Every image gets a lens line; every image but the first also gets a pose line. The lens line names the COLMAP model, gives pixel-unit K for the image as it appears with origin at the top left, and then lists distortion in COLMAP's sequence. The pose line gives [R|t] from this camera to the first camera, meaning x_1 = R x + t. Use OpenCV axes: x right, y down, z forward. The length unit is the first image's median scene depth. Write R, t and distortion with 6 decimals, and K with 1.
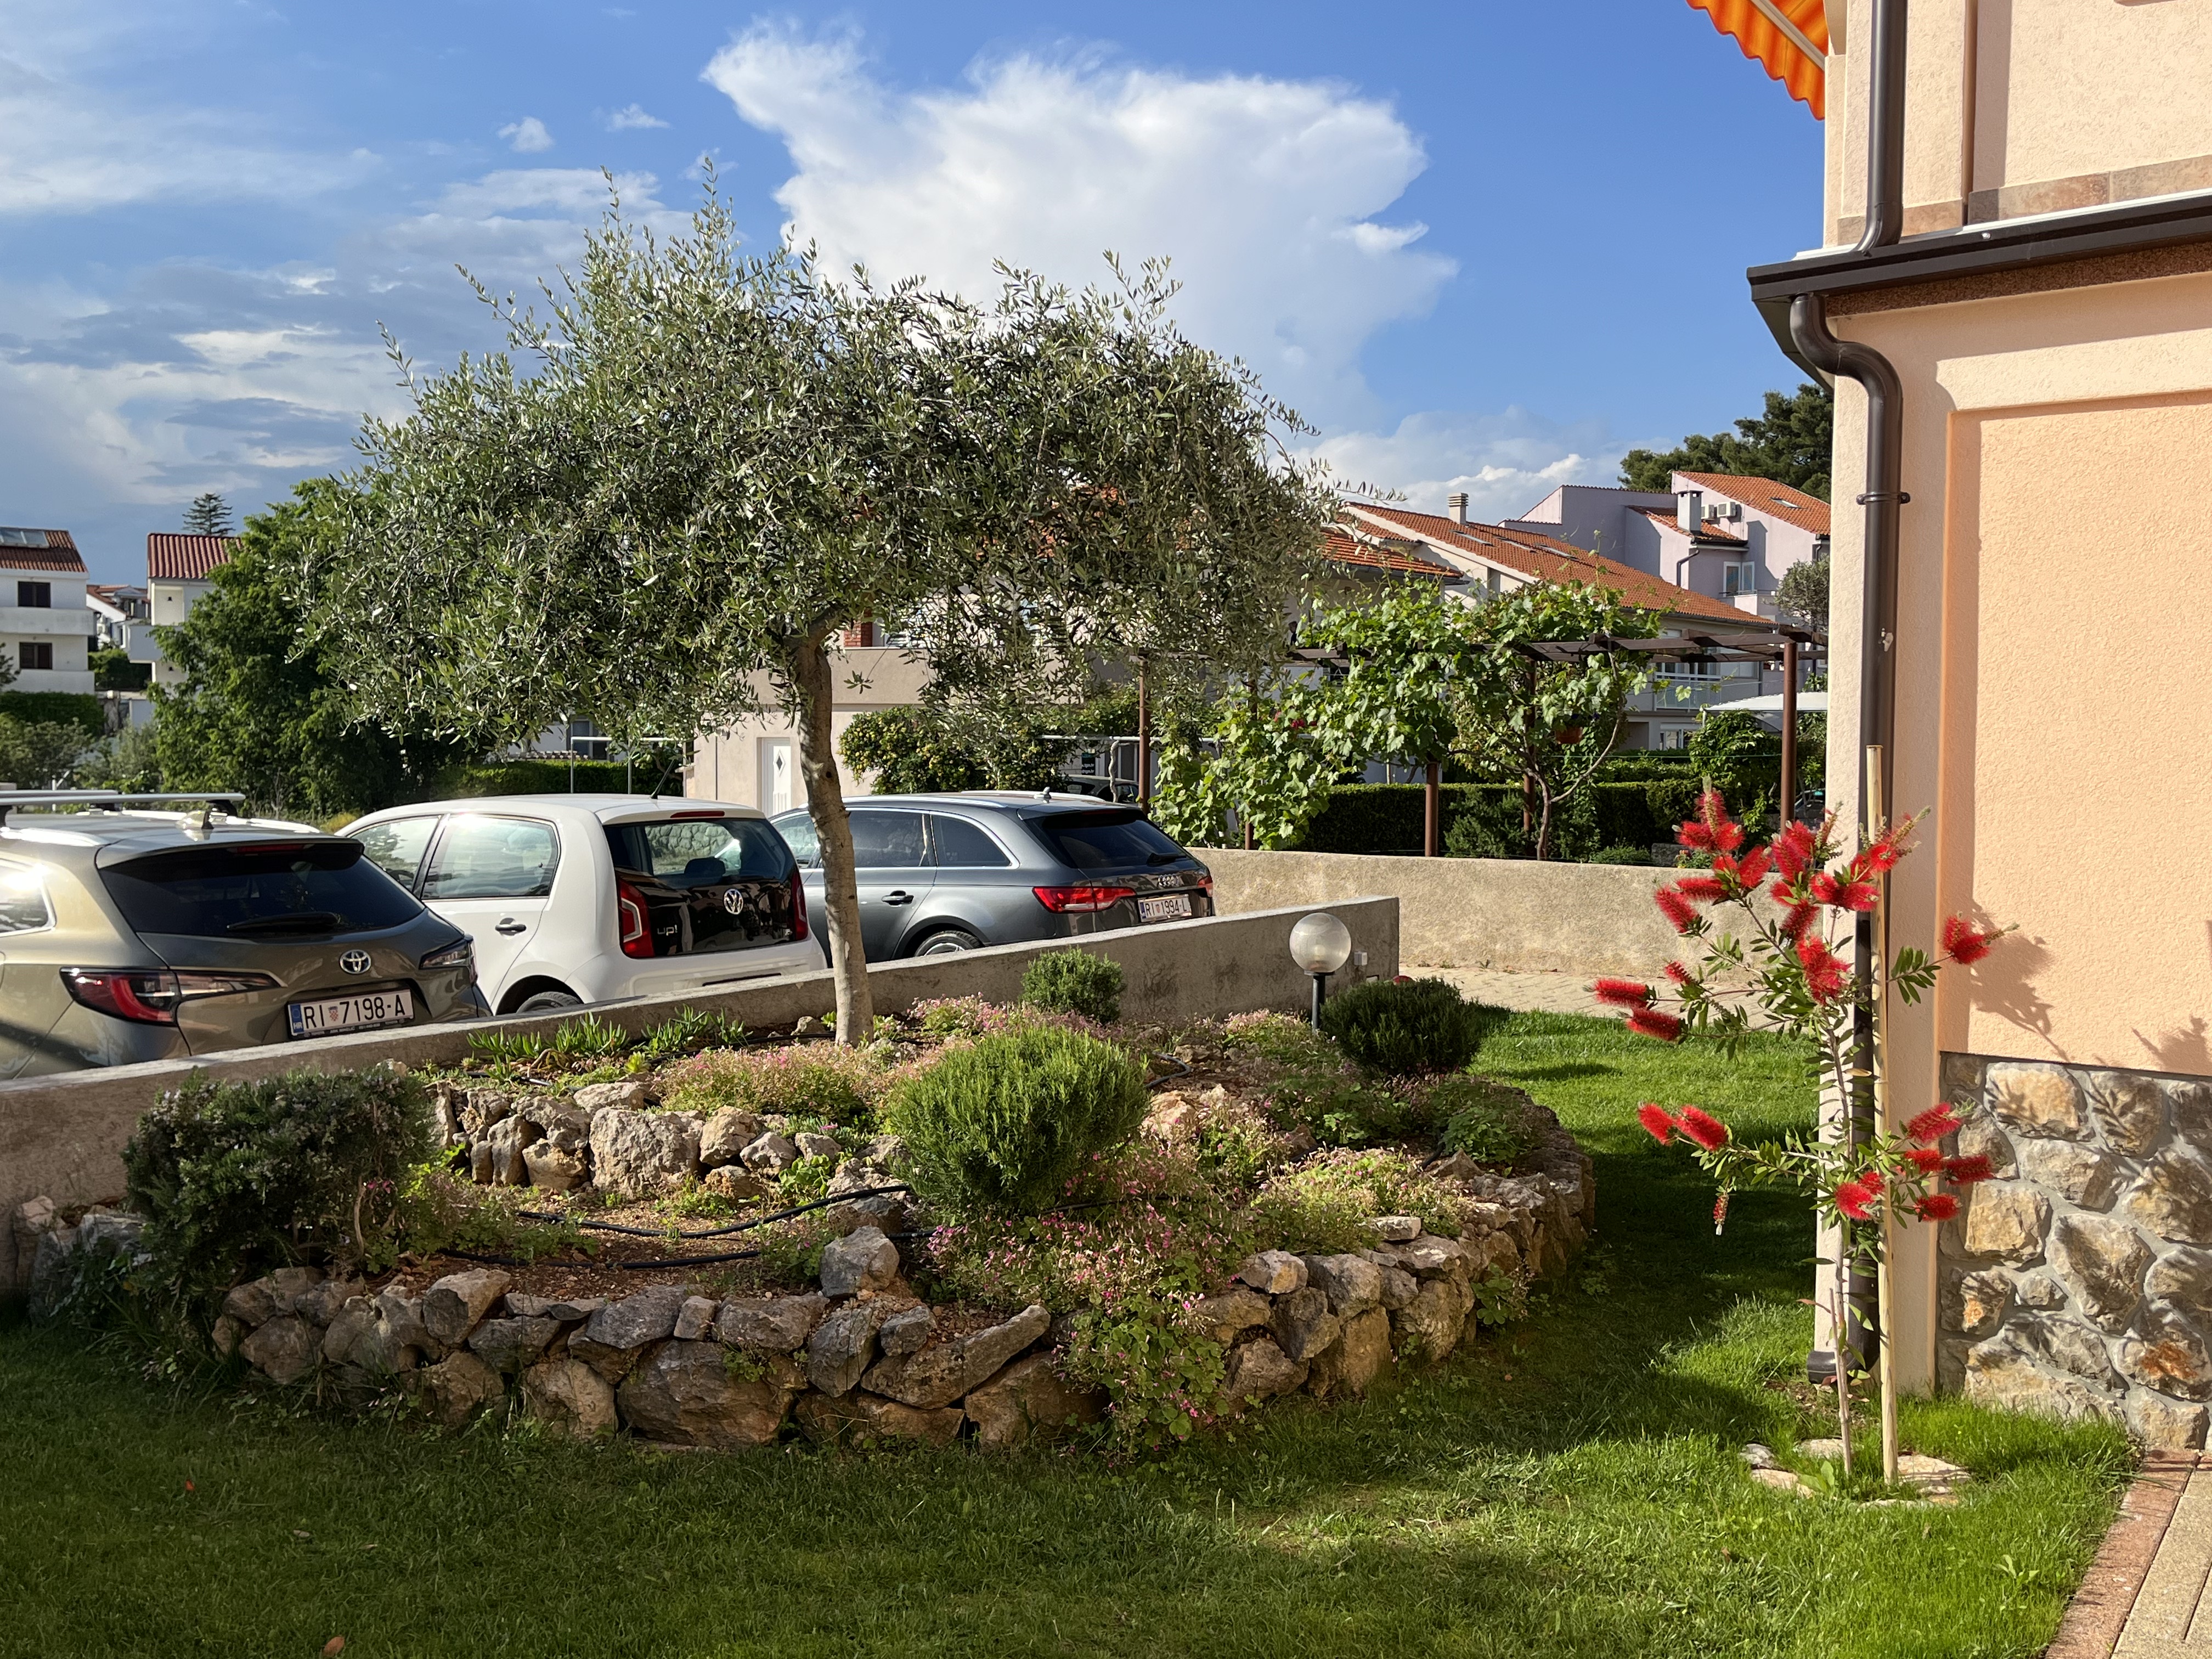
lens RADIAL K [[2095.9, 0, 1106.0], [0, 2095.9, 829.5], [0, 0, 1]] dist [0.043005, -0.027039]
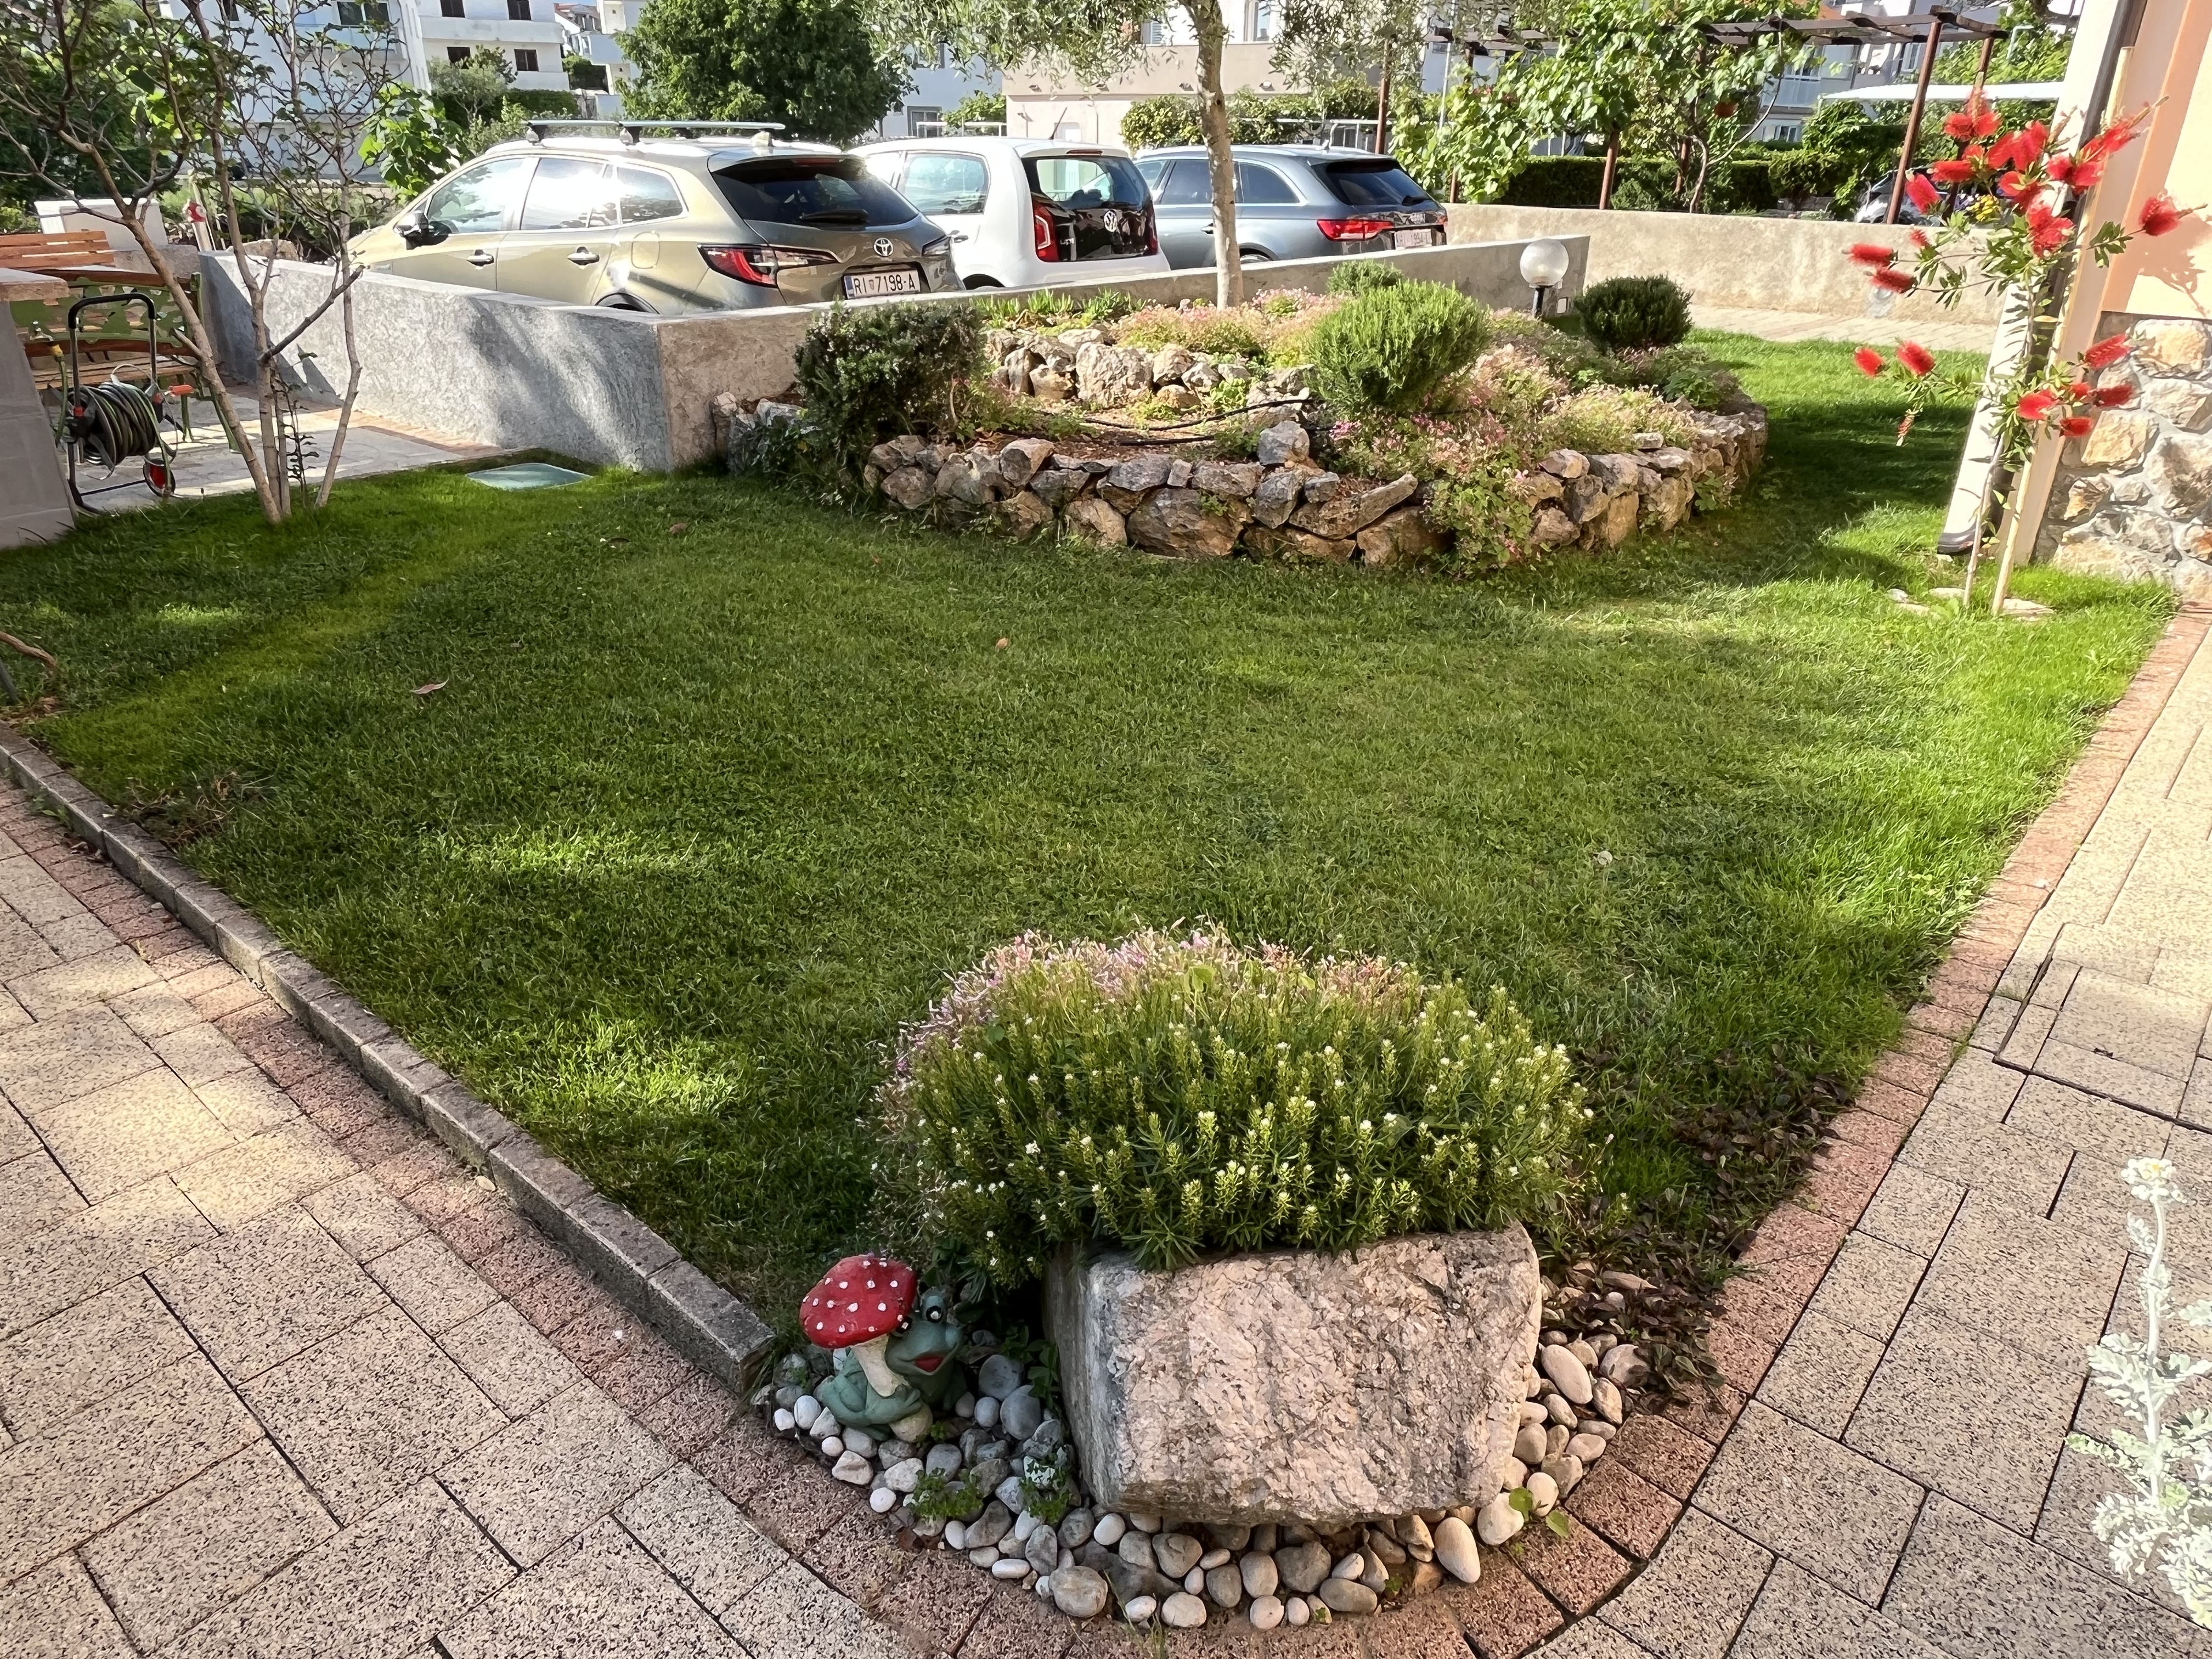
lens RADIAL K [[1442.6, 0, 1106.0], [0, 1442.6, 829.5], [0, 0, 1]] dist [-0.000552, -0.004704]
pose [[0.990788, 0.065915, -0.118296, -0.102974], [-0.012965, 0.915704, 0.401644, 0.048139], [0.134799, -0.396410, 0.908123, -0.047113]]
